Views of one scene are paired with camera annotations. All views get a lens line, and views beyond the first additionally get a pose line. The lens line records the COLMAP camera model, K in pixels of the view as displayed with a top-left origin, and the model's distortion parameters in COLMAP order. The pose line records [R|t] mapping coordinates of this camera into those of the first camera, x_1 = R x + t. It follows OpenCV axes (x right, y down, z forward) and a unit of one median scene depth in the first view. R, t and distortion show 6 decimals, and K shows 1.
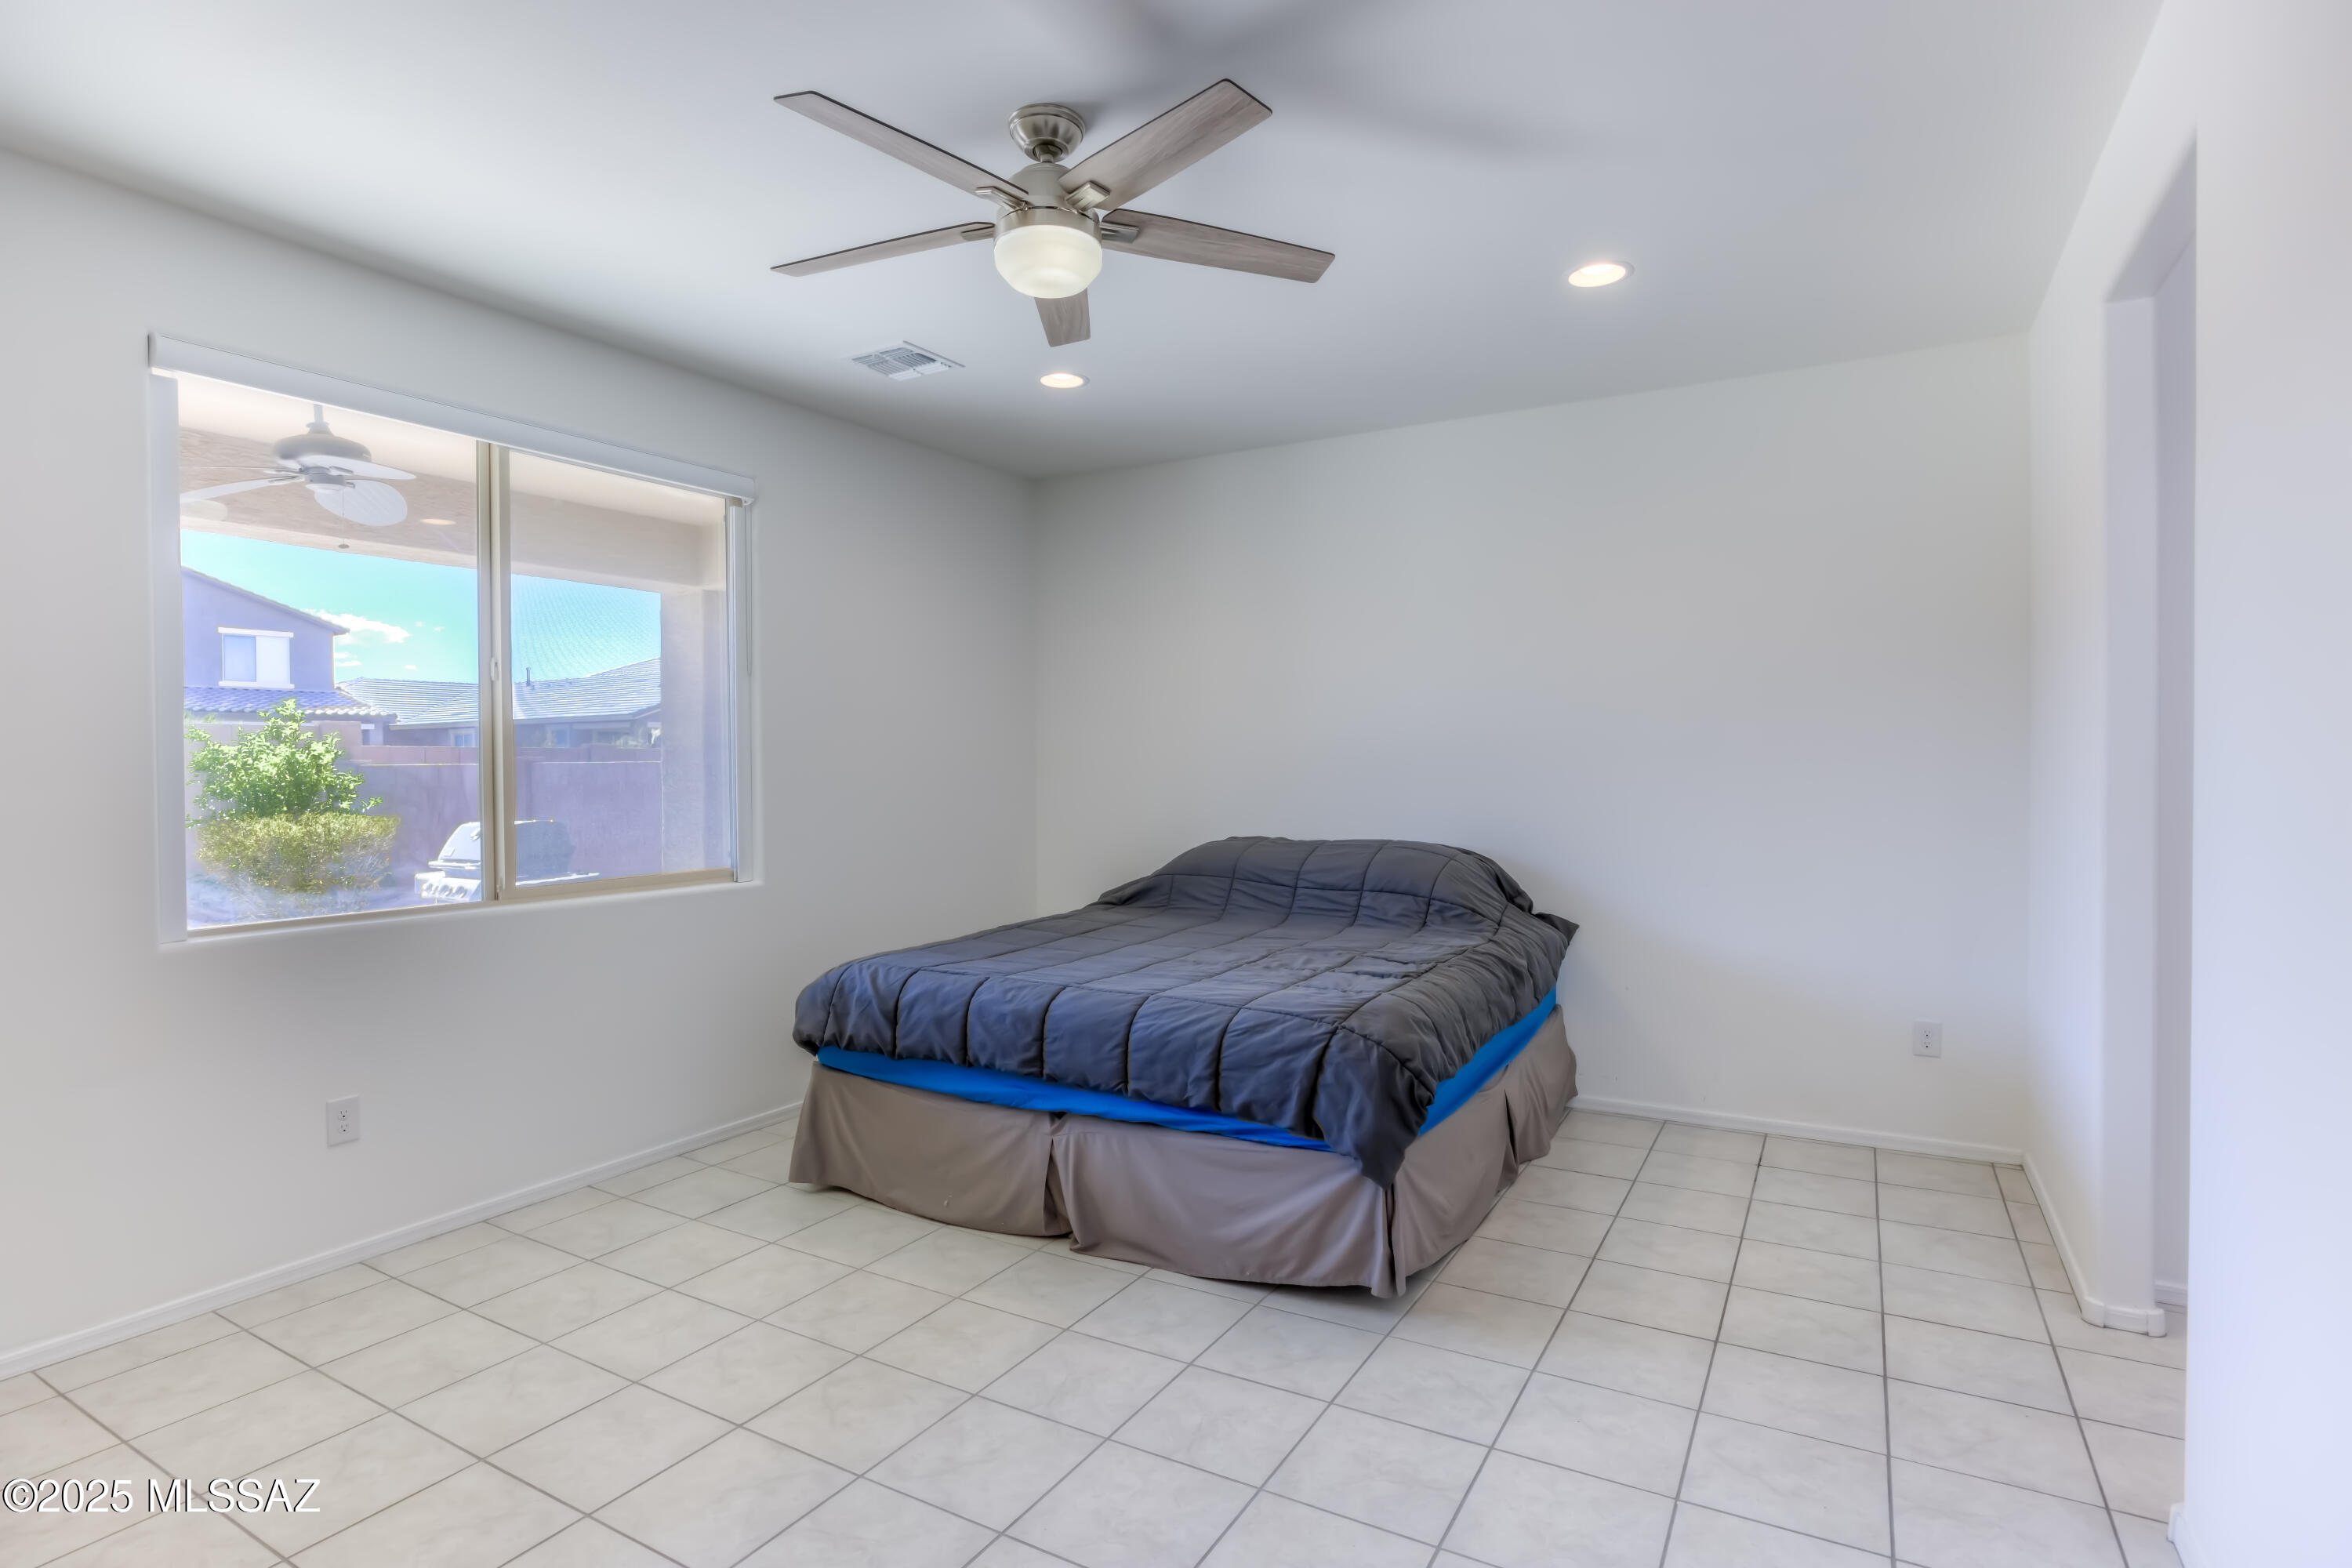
lens RADIAL K [[1226.4, 0, 1176.0], [0, 1226.4, 784.0], [0, 0, 1]] dist [-0.006933, -0.000443]
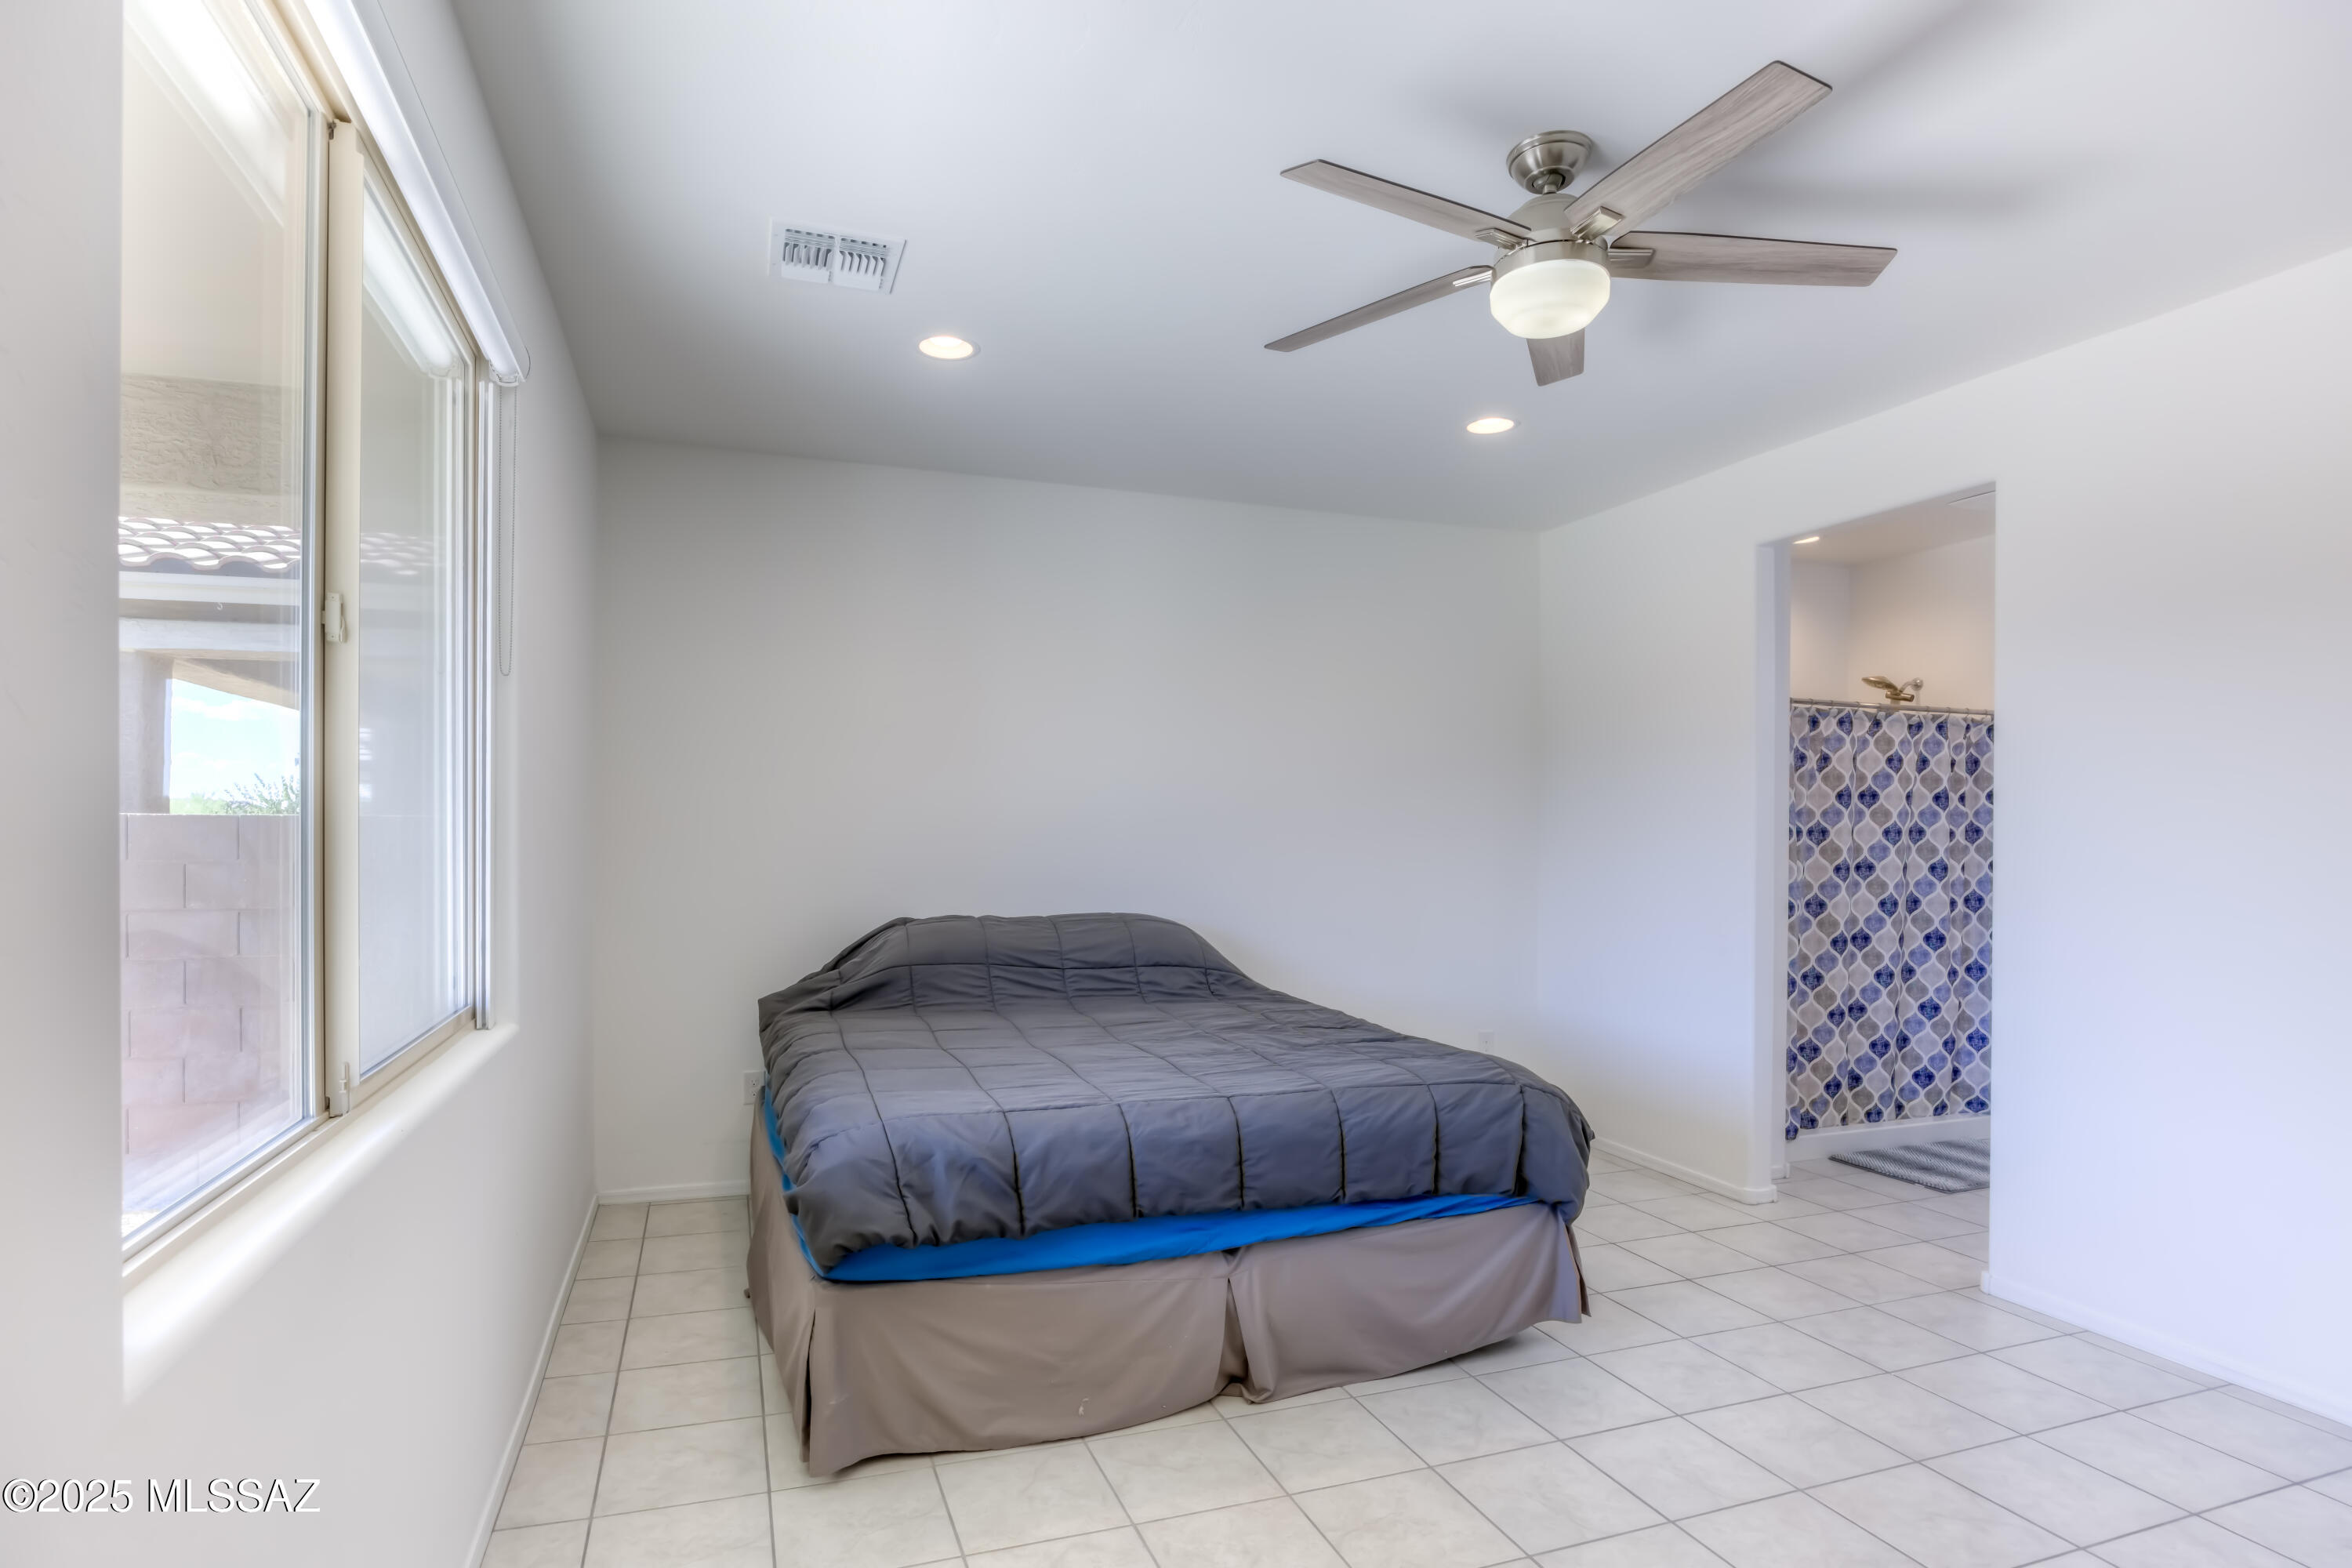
lens RADIAL K [[1226.4, 0, 1176.0], [0, 1226.4, 784.0], [0, 0, 1]] dist [-0.006933, -0.000443]
pose [[0.626889, 0.039440, 0.778109, -0.816072], [-0.002155, 0.998802, -0.048889, -0.014382], [-0.779105, 0.028971, 0.626223, 0.492062]]
